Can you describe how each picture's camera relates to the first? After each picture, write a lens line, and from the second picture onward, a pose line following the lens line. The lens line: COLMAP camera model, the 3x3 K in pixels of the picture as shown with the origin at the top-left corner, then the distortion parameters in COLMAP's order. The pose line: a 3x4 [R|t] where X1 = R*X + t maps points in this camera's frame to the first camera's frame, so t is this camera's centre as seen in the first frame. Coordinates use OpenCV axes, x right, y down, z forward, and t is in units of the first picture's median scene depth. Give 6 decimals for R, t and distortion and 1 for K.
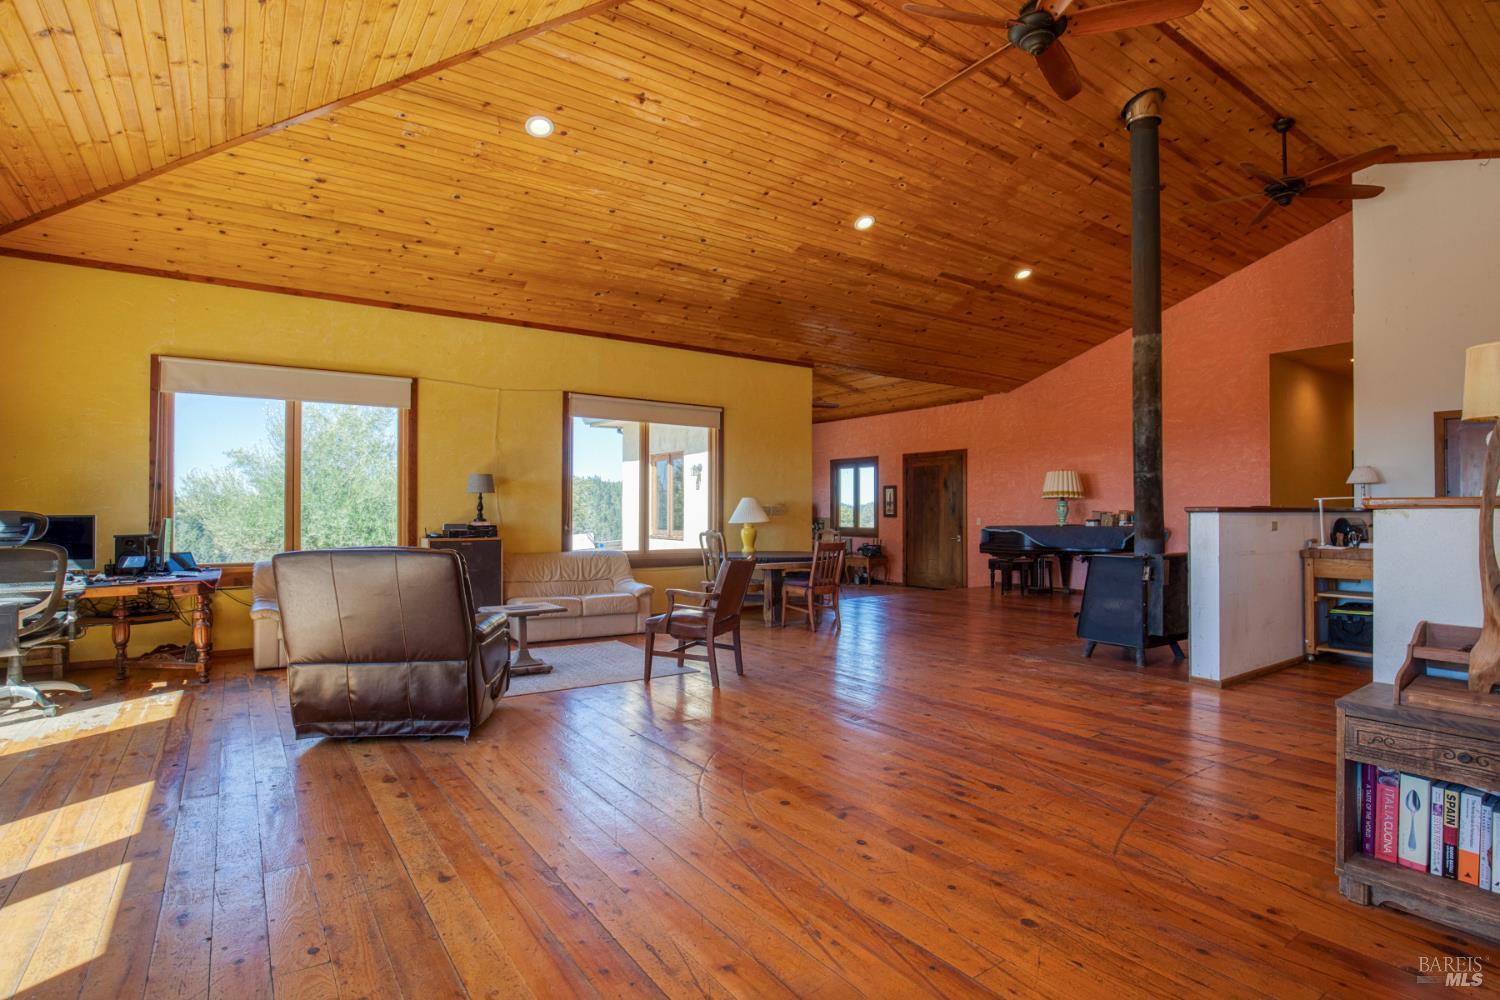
lens RADIAL K [[743.7, 0, 773.2], [0, 743.7, 497.9], [0, 0, 1]] dist [-0.027007, 0.005131]
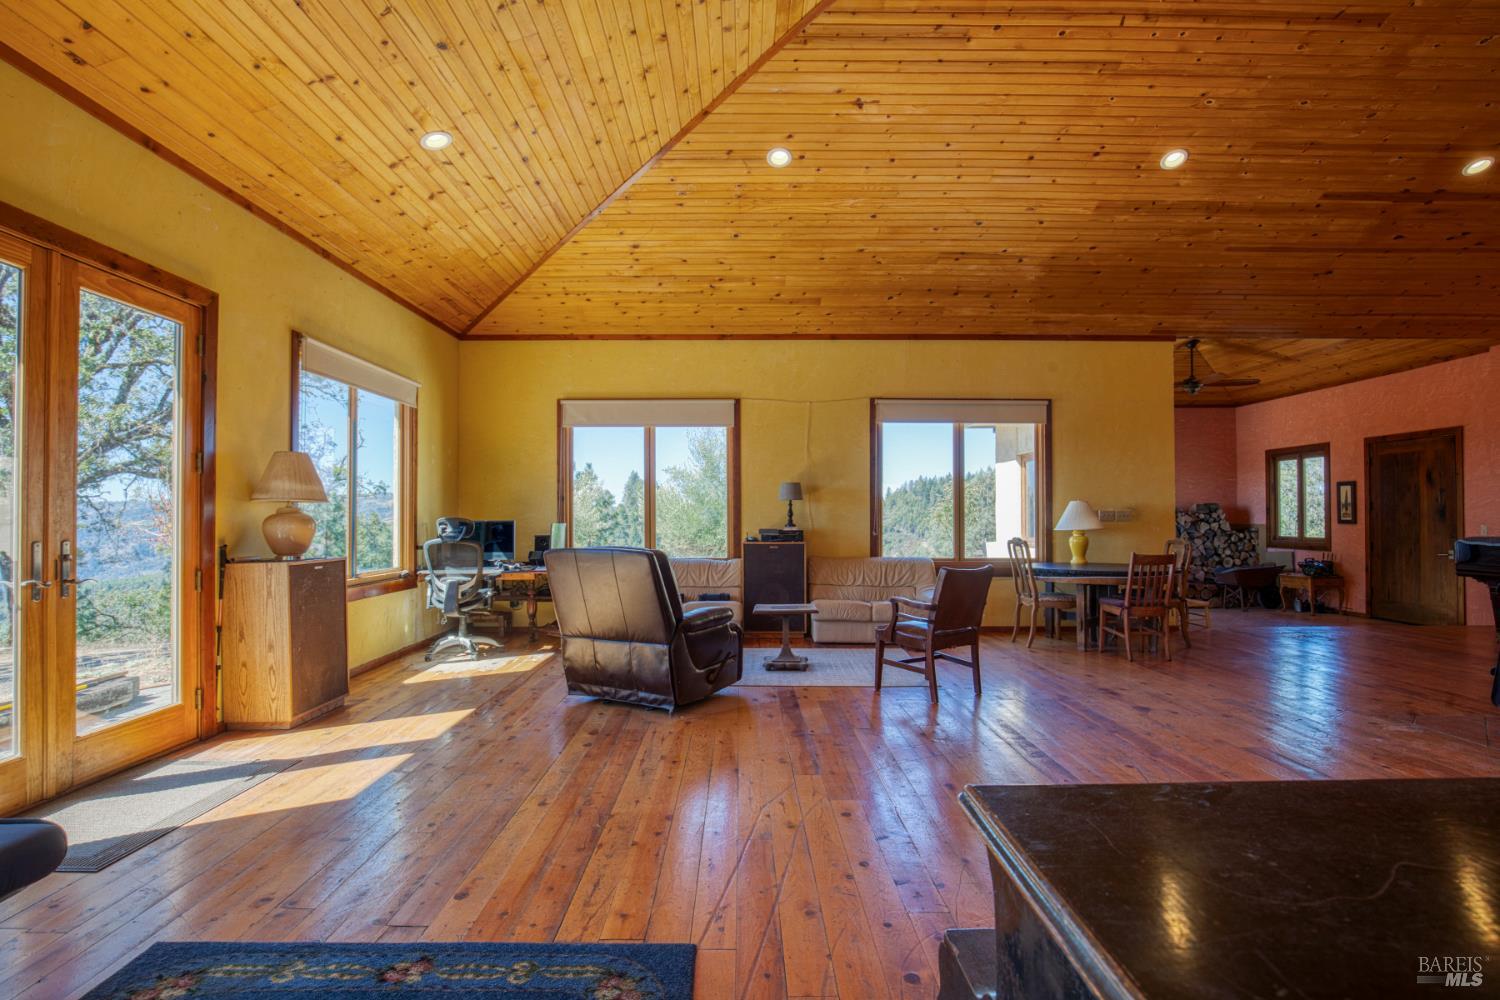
lens RADIAL K [[769.2, 0, 707.4], [0, 769.2, 505.5], [0, 0, 1]] dist [-0.026278, 0.005538]
pose [[0.809511, -0.010113, -0.587018, 0.196906], [0.012196, 0.999926, -0.000407, -0.000027], [0.586978, -0.006830, 0.809574, 0.030337]]
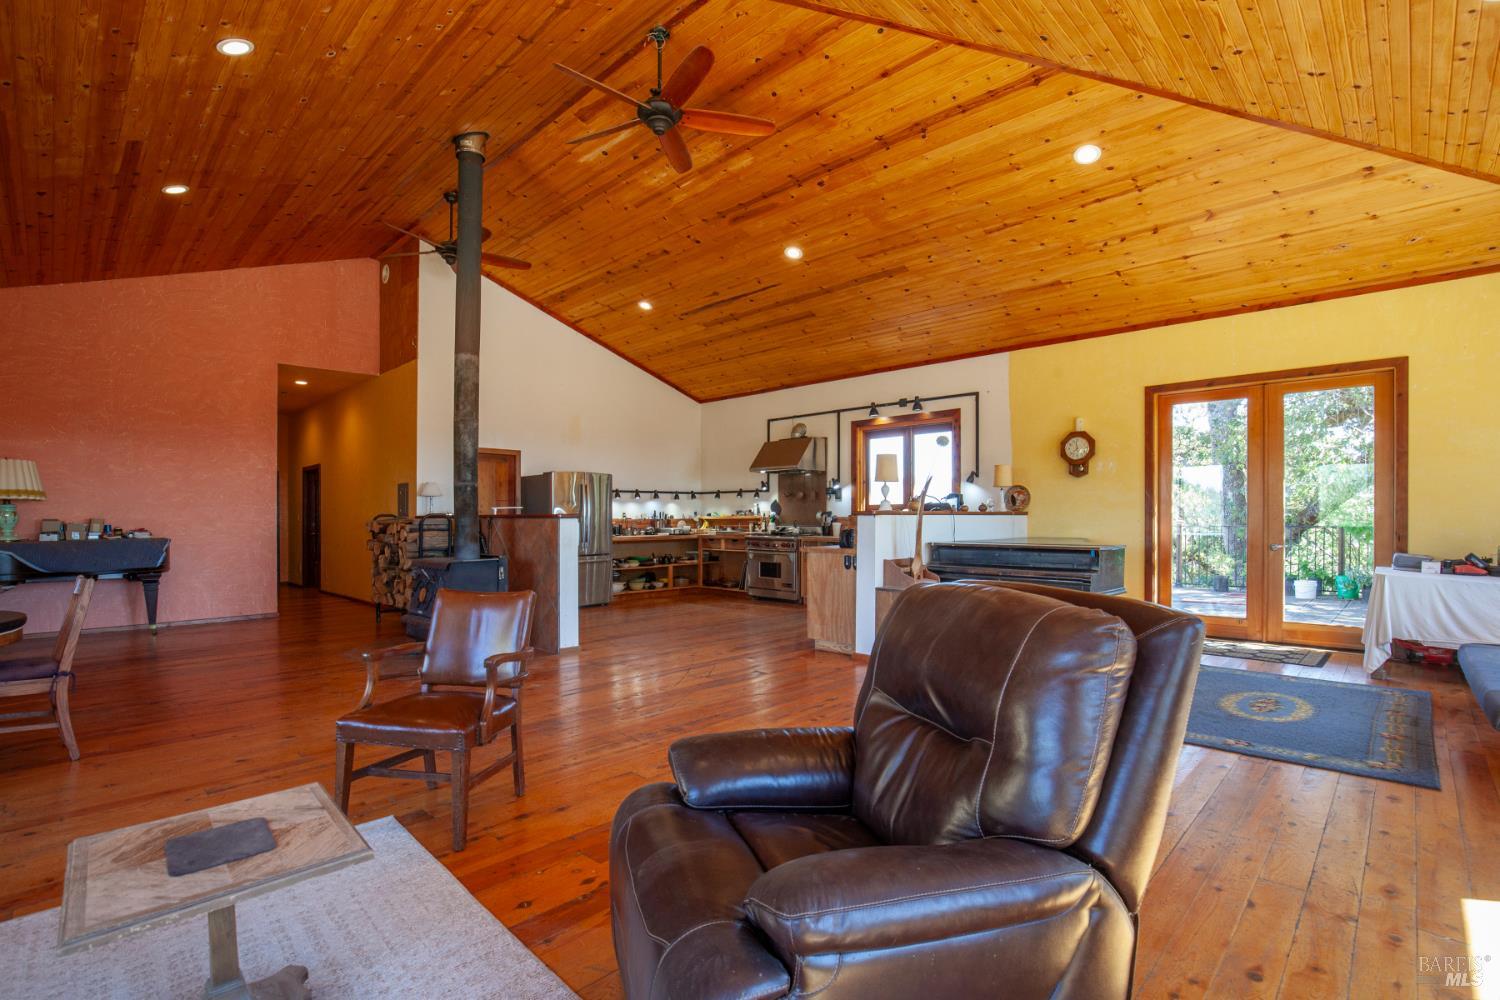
lens RADIAL K [[715.4, 0, 755.9], [0, 715.4, 527.0], [0, 0, 1]] dist [-0.013323, 0.000235]
pose [[-0.183265, -0.013718, 0.982968, -0.644554], [-0.015310, 0.999821, 0.011098, 0.012848], [-0.982944, -0.013016, -0.183442, 0.826251]]
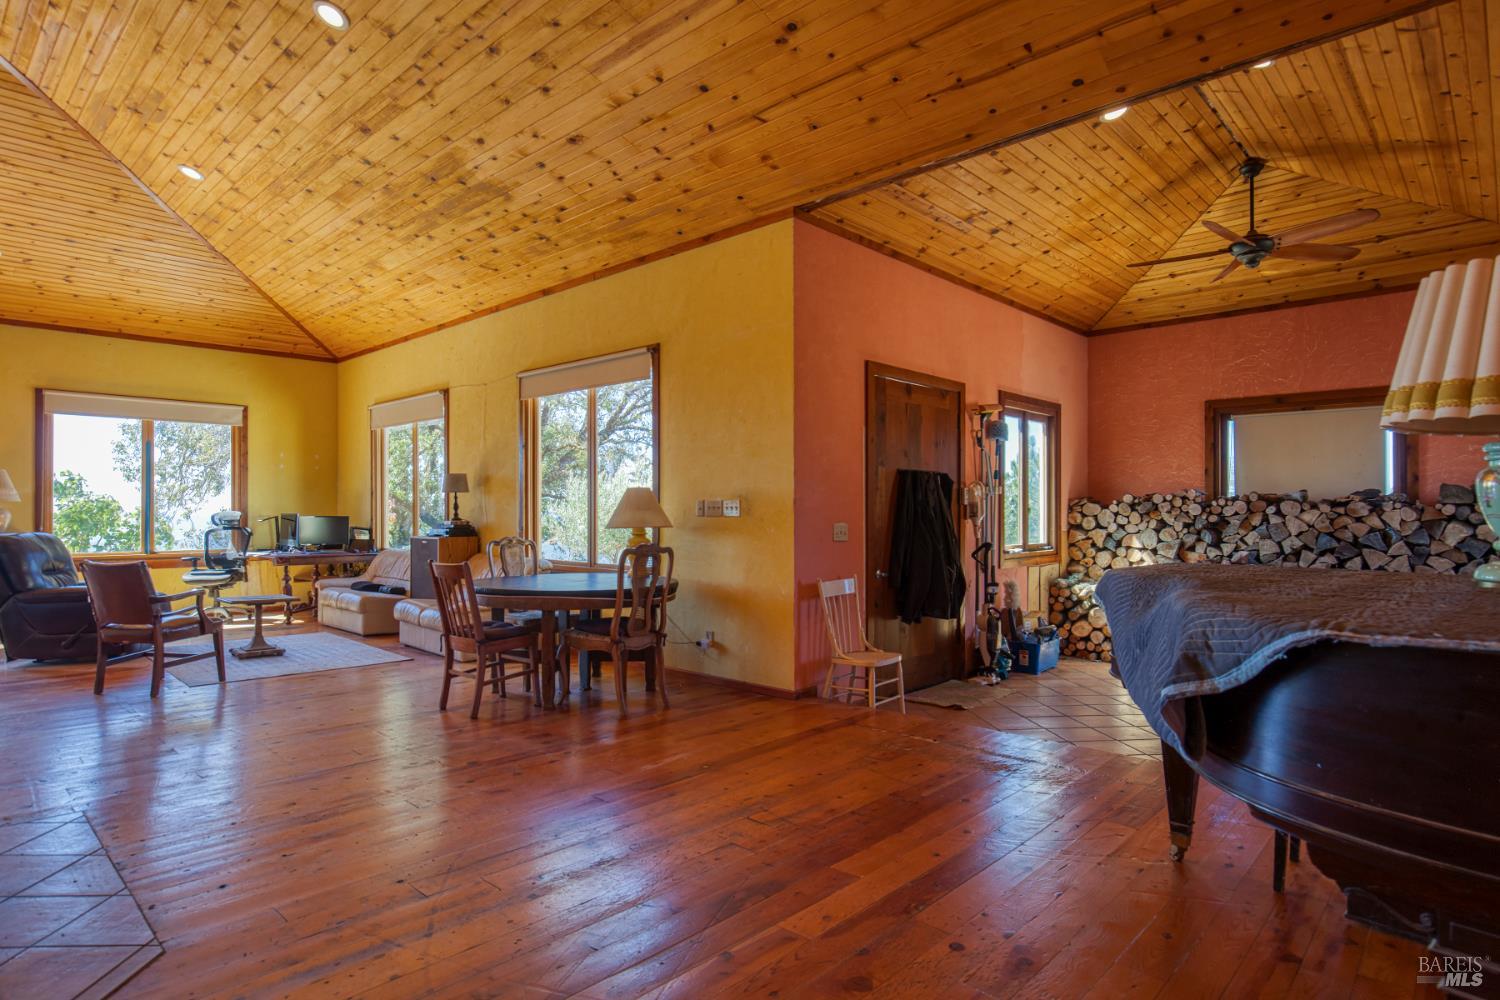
lens RADIAL K [[848.2, 0, 744.4], [0, 848.2, 506.7], [0, 0, 1]] dist [-0.012696, 0.006804]
pose [[0.174498, -0.007620, -0.984628, 0.974893], [0.018223, 0.999824, -0.004508, 0.030069], [0.984489, -0.017156, 0.174606, 1.436793]]
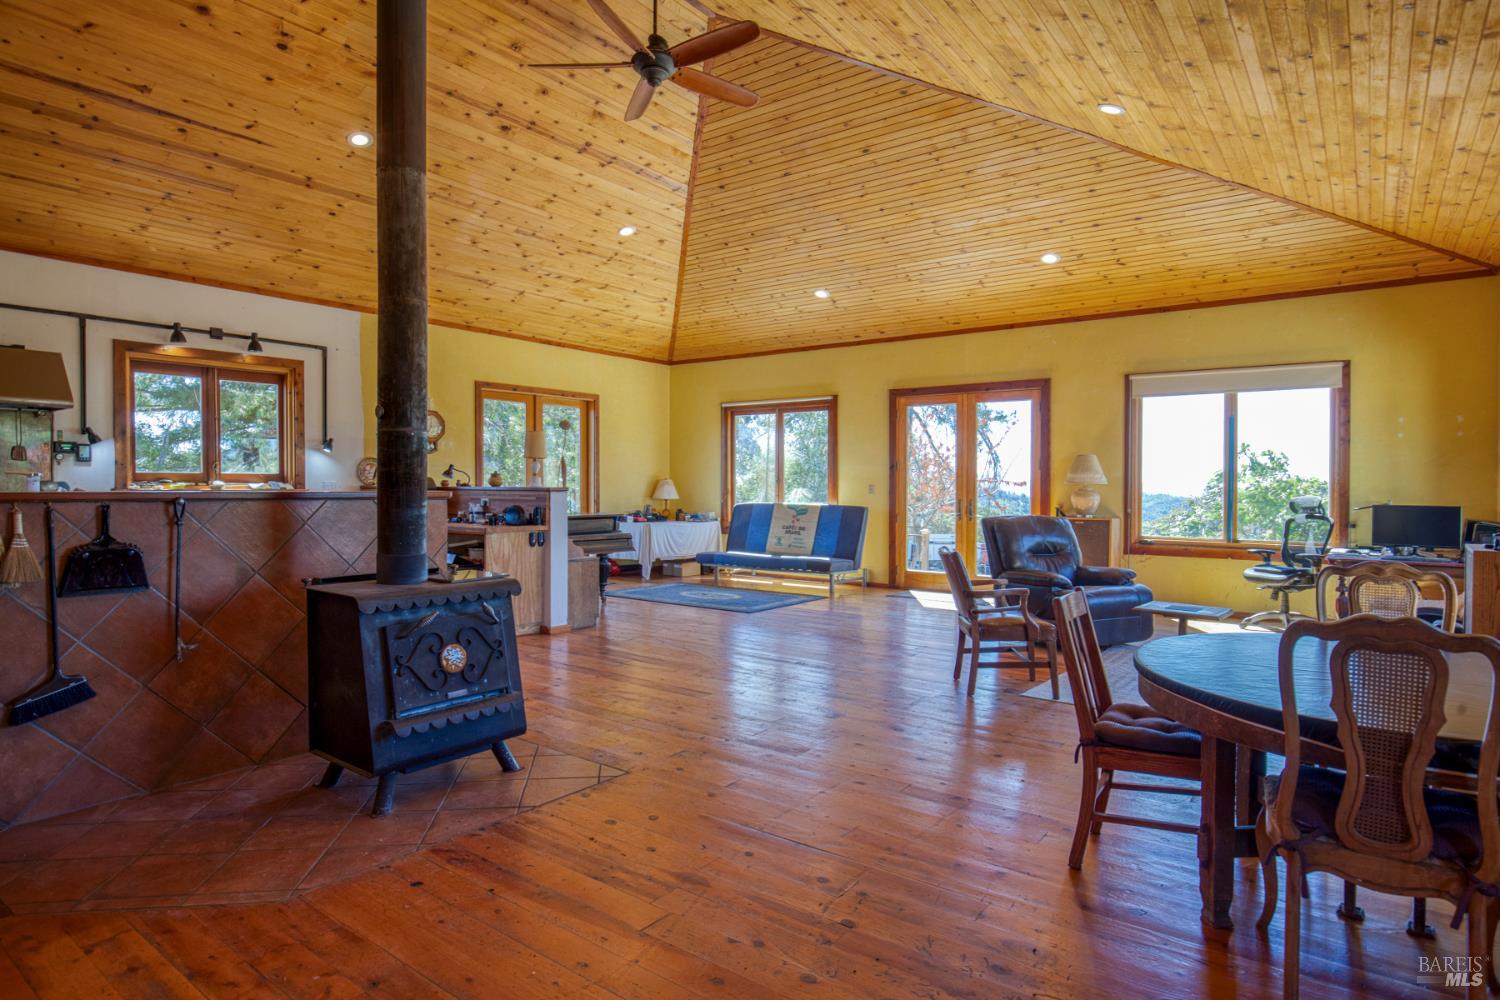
lens RADIAL K [[848.2, 0, 739.6], [0, 848.2, 495.0], [0, 0, 1]] dist [-0.012696, 0.006804]
pose [[-0.956014, -0.000278, -0.293322, 0.417784], [0.001766, 0.999976, -0.006702, 0.019210], [0.293317, -0.006925, -0.955990, 1.733660]]
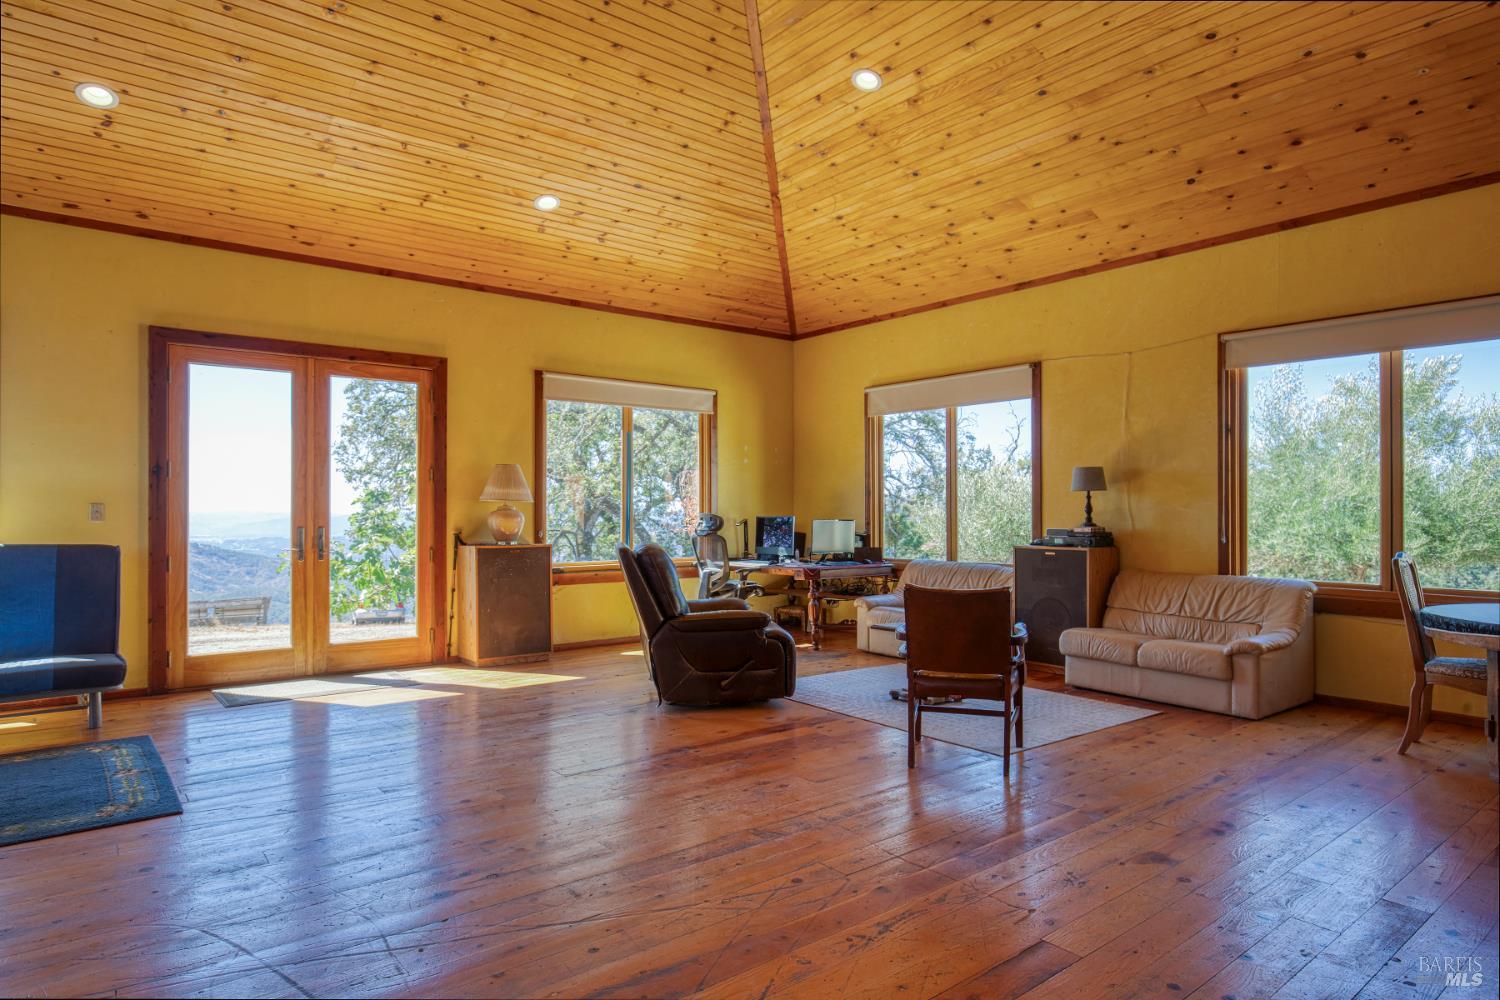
lens RADIAL K [[848.2, 0, 739.2], [0, 848.2, 510.1], [0, 0, 1]] dist [-0.012696, 0.006804]
pose [[0.058636, -0.000382, -0.998279, 0.593120], [0.018384, 0.999831, 0.000697, 0.007778], [0.998110, -0.018393, 0.058633, 0.694384]]
